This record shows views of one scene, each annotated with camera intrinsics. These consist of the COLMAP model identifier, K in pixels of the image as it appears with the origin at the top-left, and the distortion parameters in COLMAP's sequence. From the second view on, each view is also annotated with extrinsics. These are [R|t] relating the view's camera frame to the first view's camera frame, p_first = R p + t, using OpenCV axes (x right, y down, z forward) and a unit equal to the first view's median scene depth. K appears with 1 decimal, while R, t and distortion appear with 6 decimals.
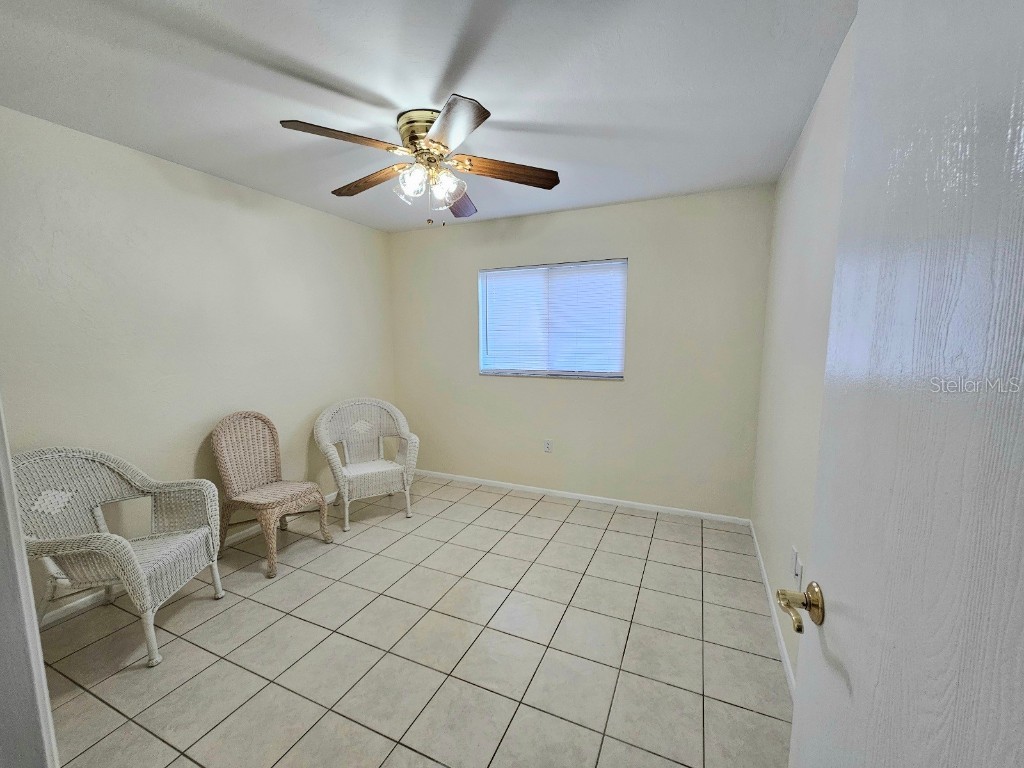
lens RADIAL K [[418.7, 0, 515.0], [0, 418.7, 390.6], [0, 0, 1]] dist [-0.000690, -0.000759]
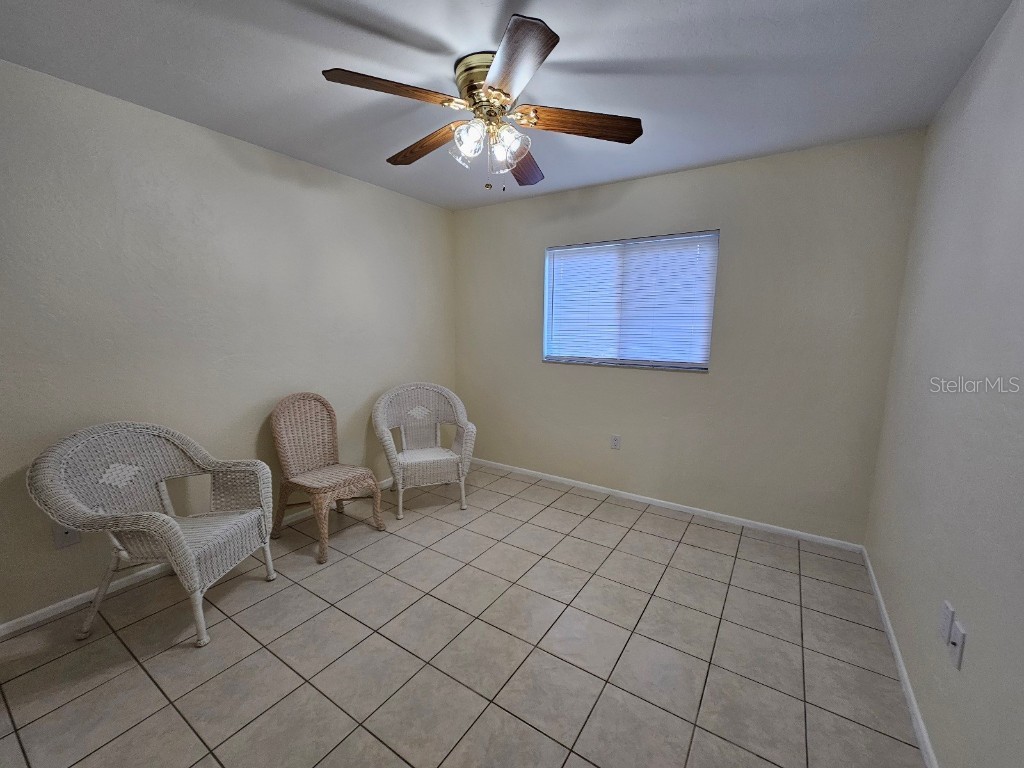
lens RADIAL K [[418.7, 0, 513.6], [0, 418.7, 390.7], [0, 0, 1]] dist [-0.000690, -0.000759]
pose [[0.986270, 0.036190, -0.161127, 0.006274], [-0.031117, 0.998941, 0.033899, -0.005429], [0.162183, -0.028419, 0.986351, 0.125107]]
